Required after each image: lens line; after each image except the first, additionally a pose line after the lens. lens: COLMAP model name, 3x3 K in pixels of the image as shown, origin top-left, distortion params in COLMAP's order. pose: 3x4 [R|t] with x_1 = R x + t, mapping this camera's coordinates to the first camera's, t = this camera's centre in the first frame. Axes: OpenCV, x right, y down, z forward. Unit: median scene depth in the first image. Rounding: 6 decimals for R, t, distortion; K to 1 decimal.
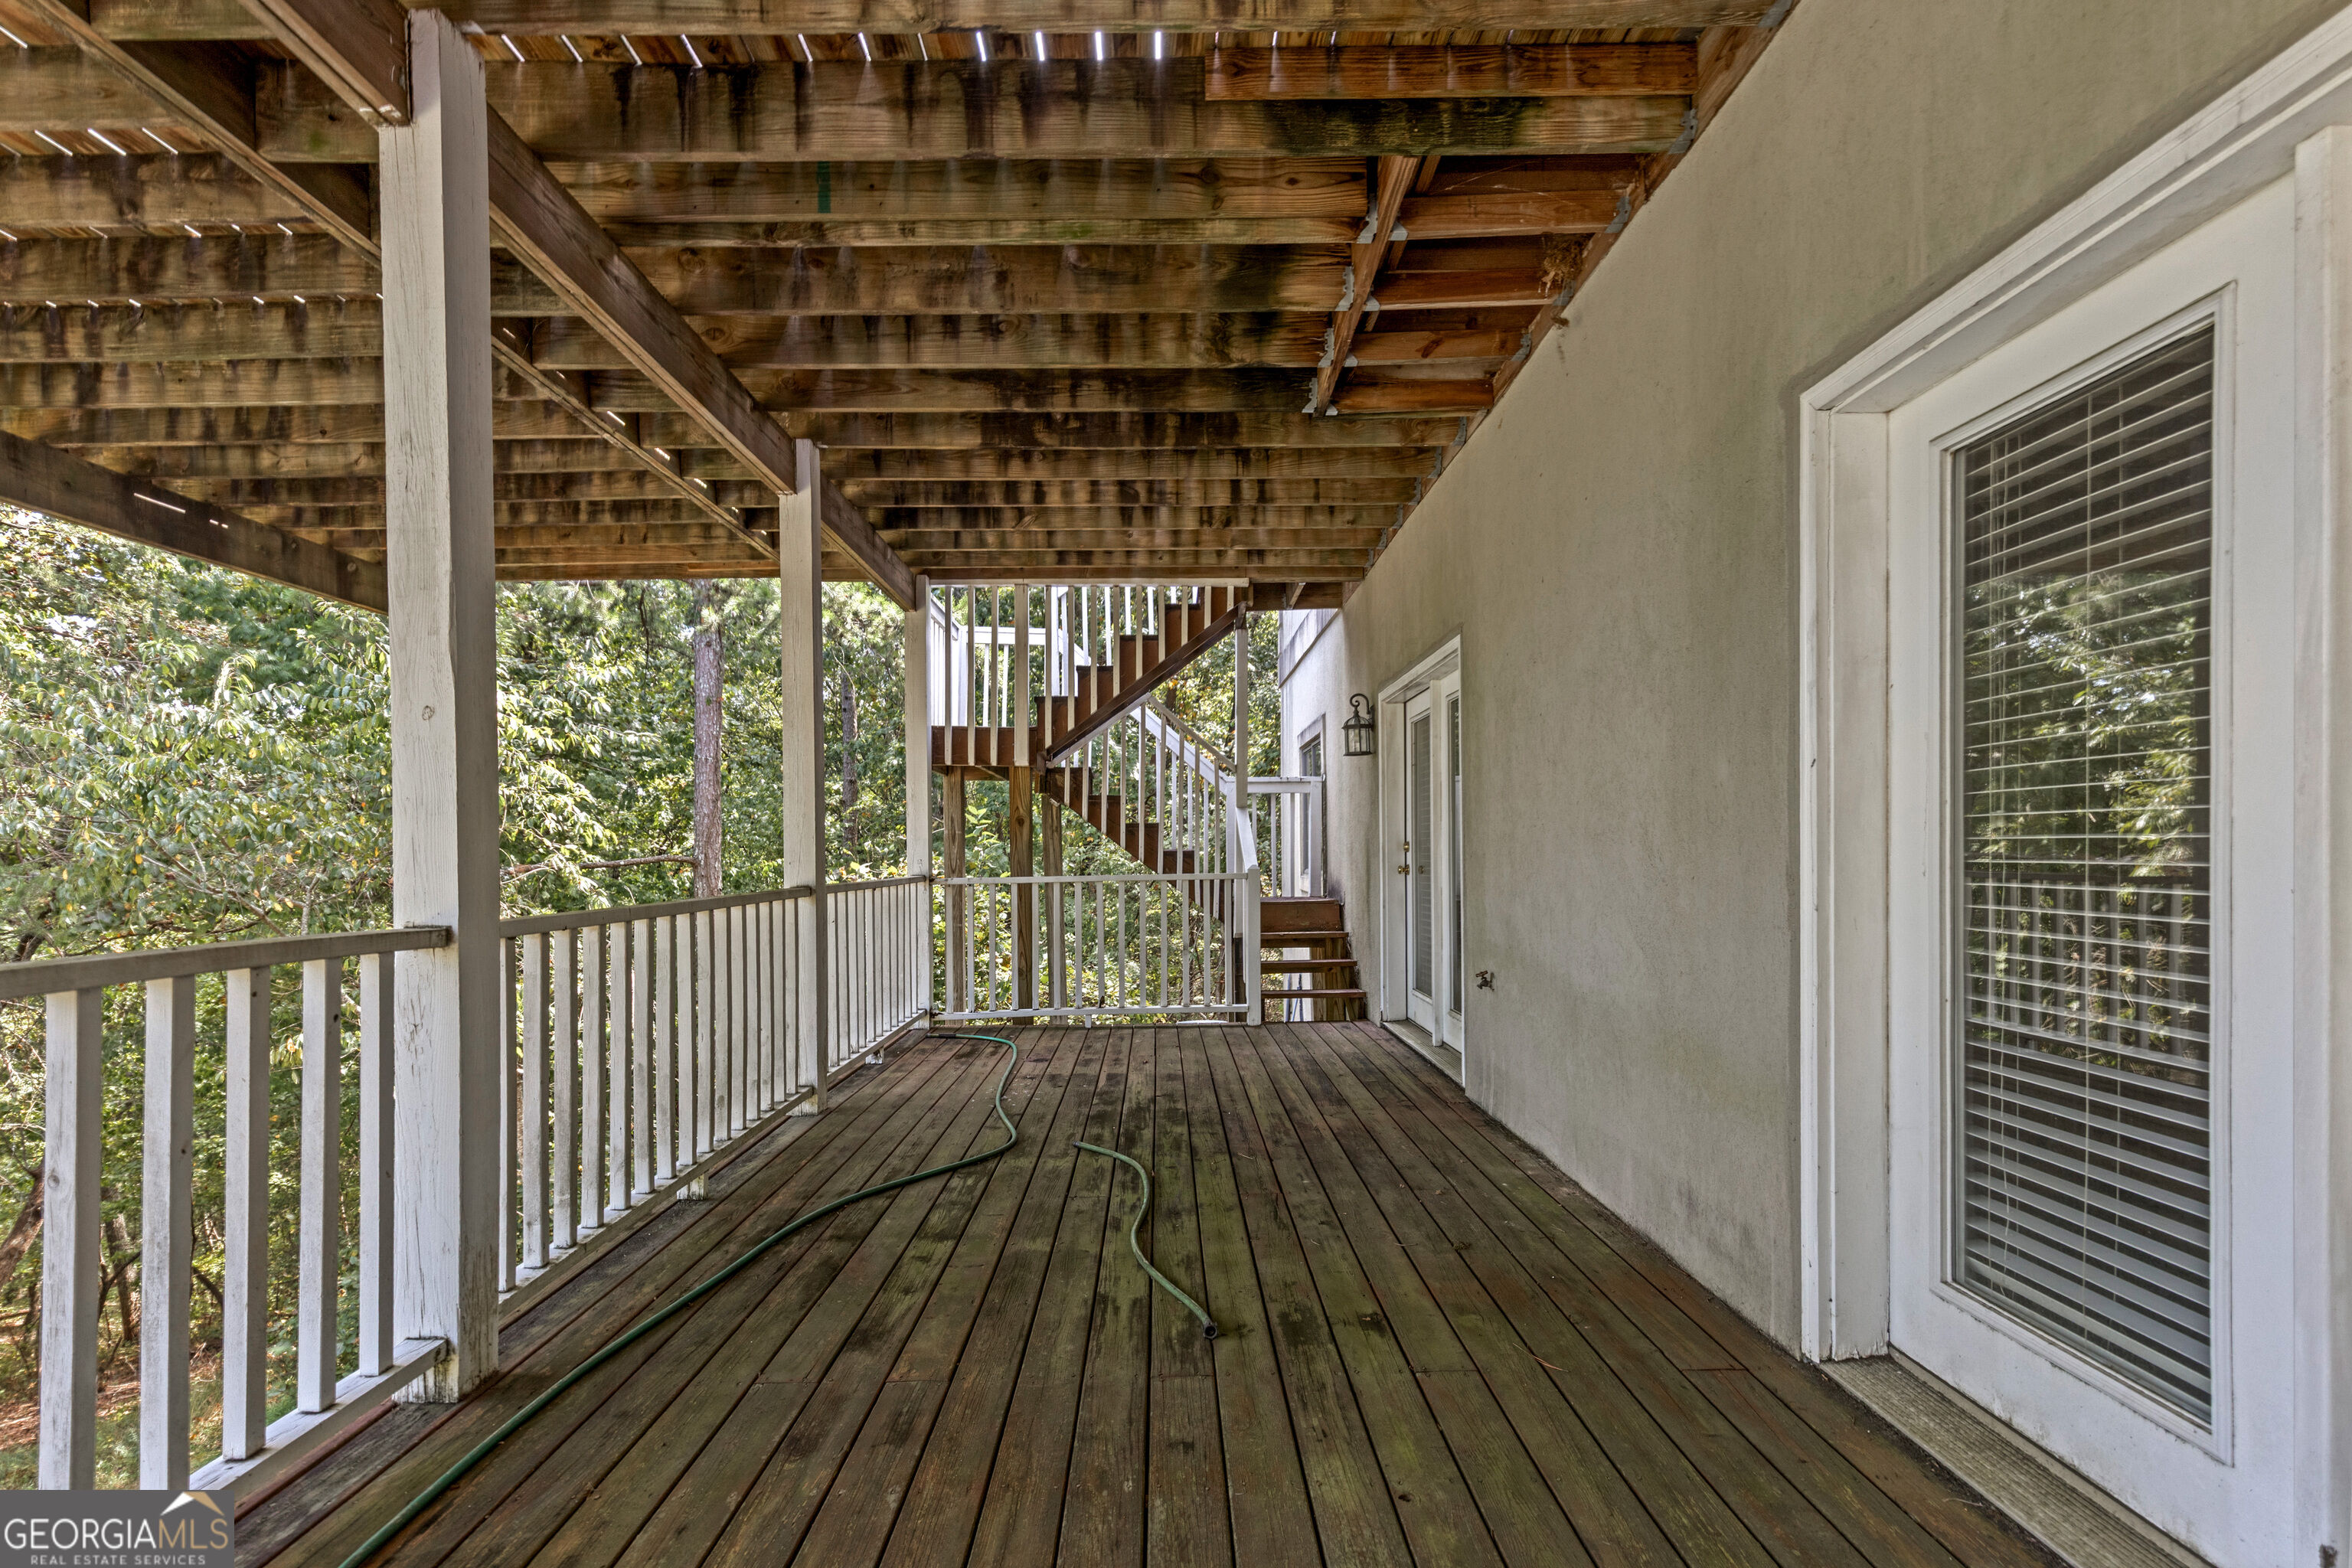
lens RADIAL K [[1111.7, 0, 1146.4], [0, 1111.7, 863.6], [0, 0, 1]] dist [0.004185, -0.000866]
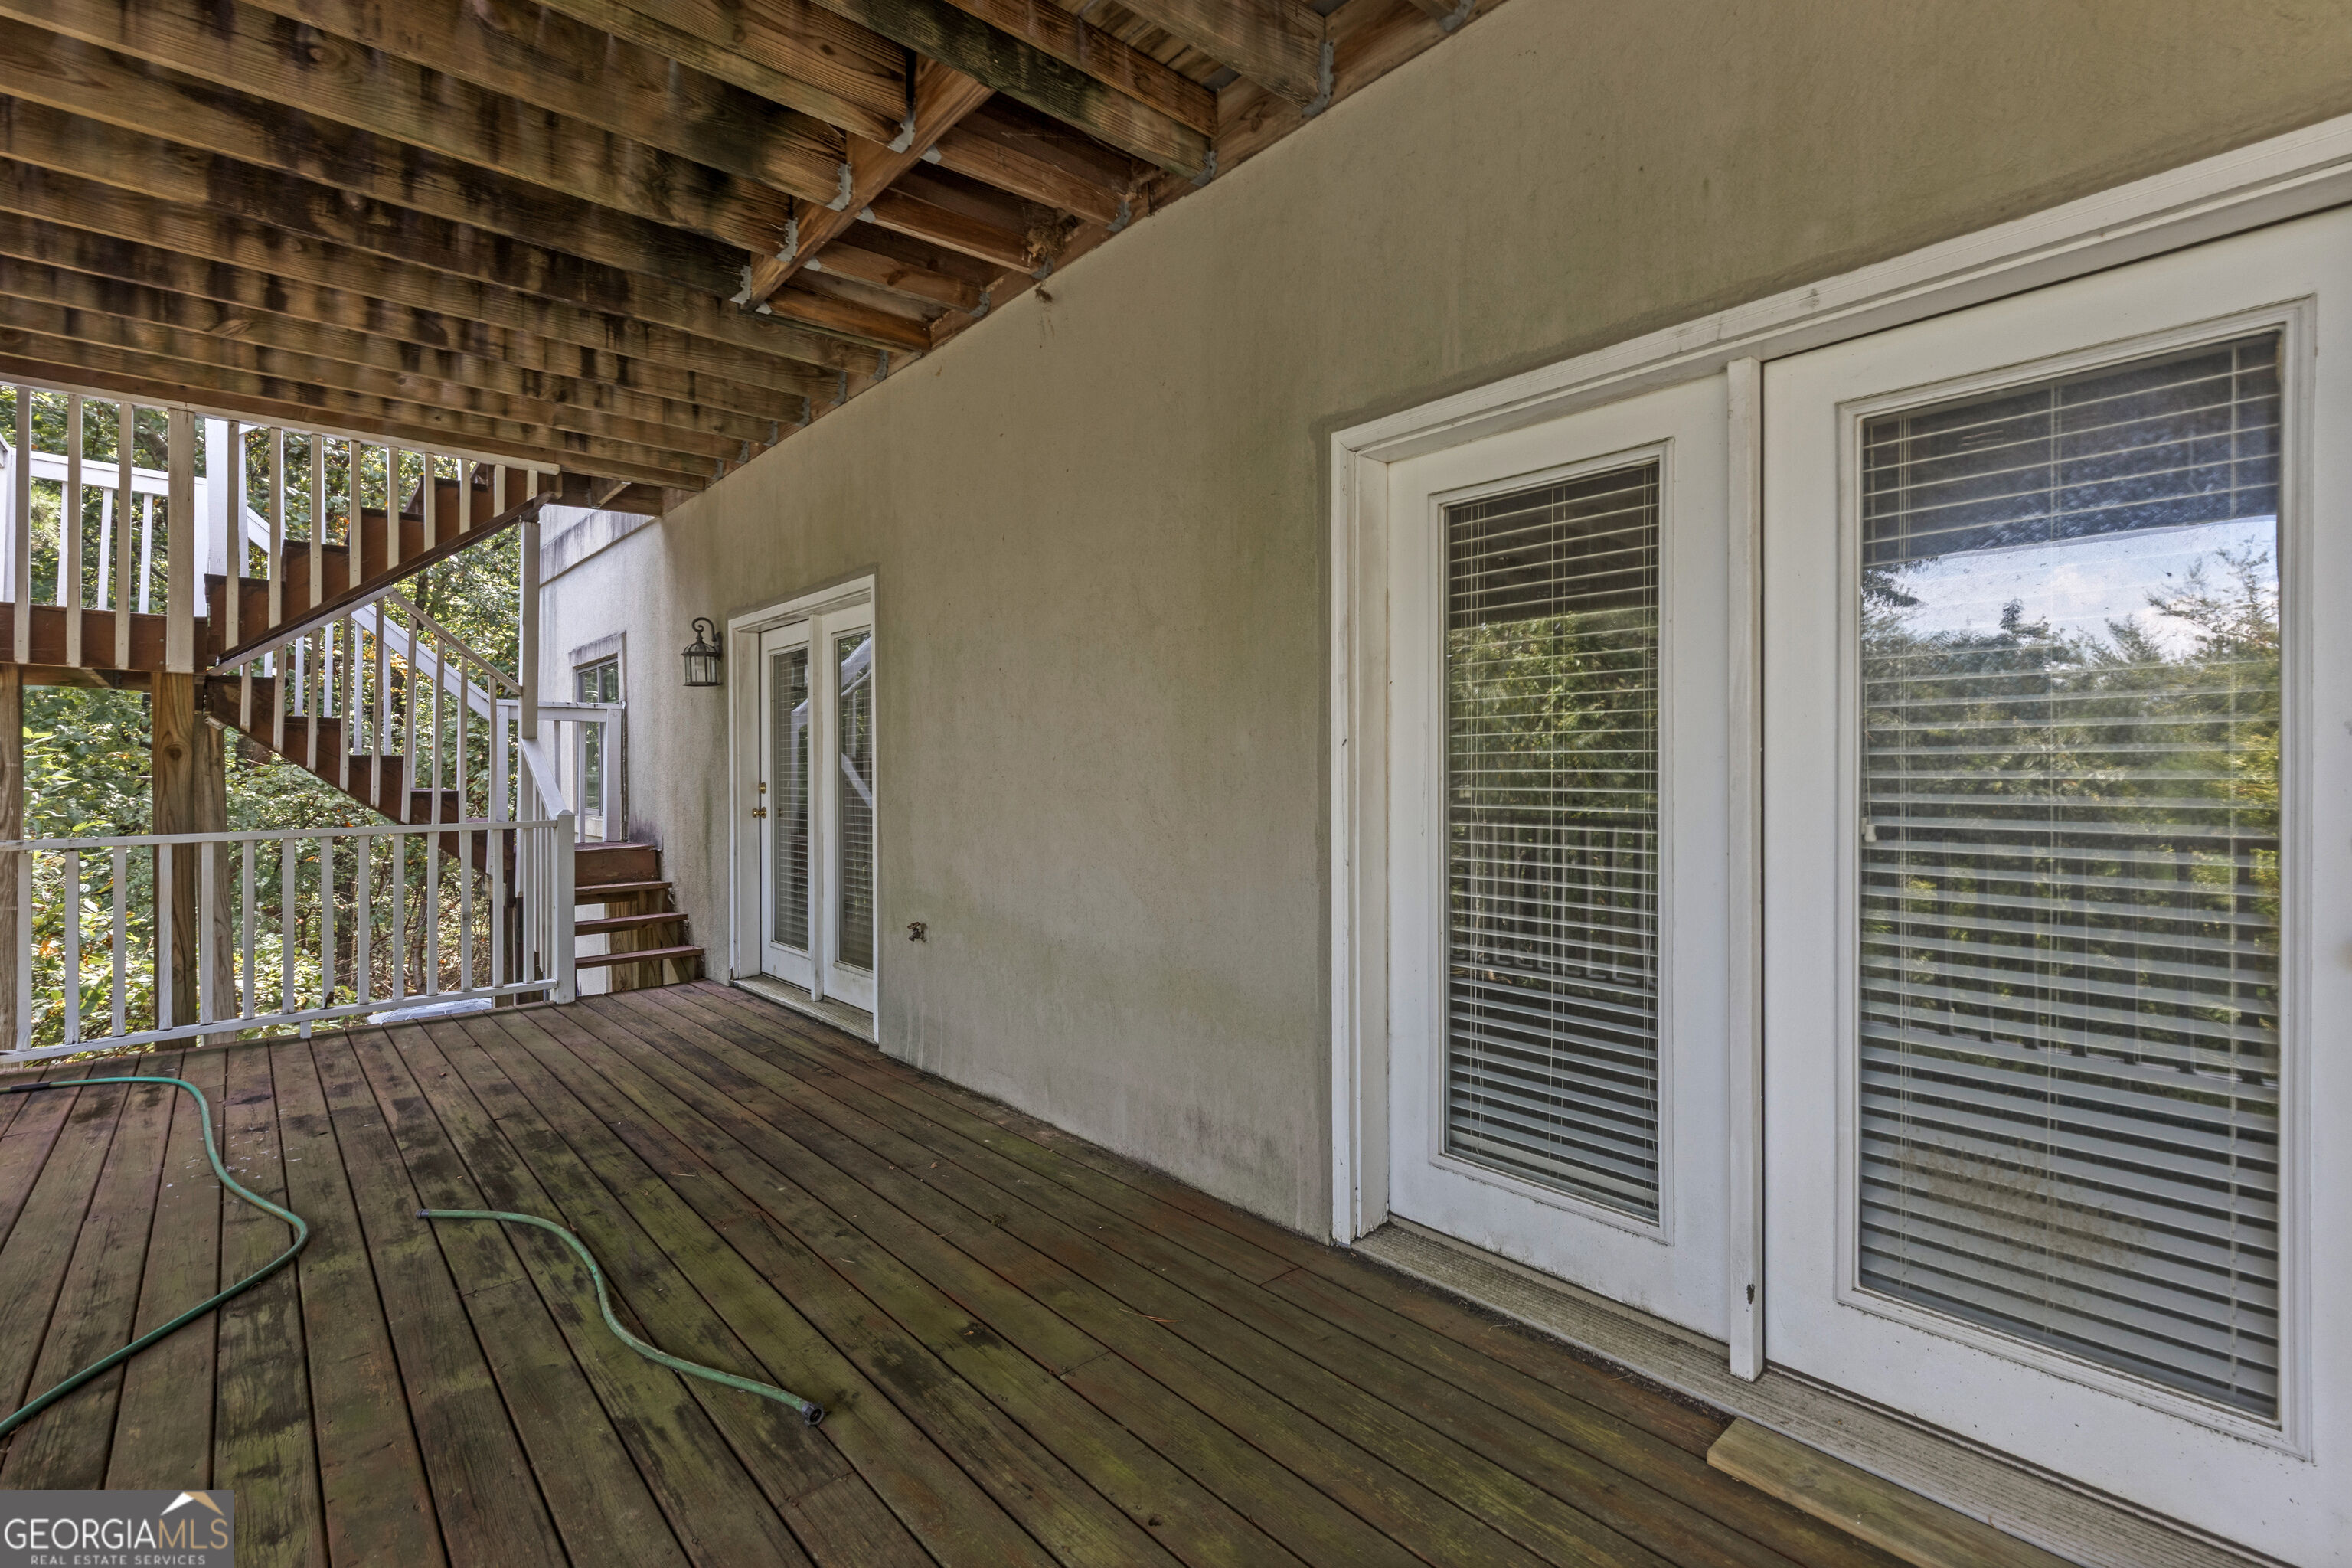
lens RADIAL K [[1087.7, 0, 1200.4], [0, 1087.7, 775.4], [0, 0, 1]] dist [0.007152, -0.001111]
pose [[0.742972, 0.001598, 0.669321, -0.177983], [0.005958, 0.999942, -0.009001, -0.026729], [-0.669296, 0.010675, 0.742919, 0.139335]]
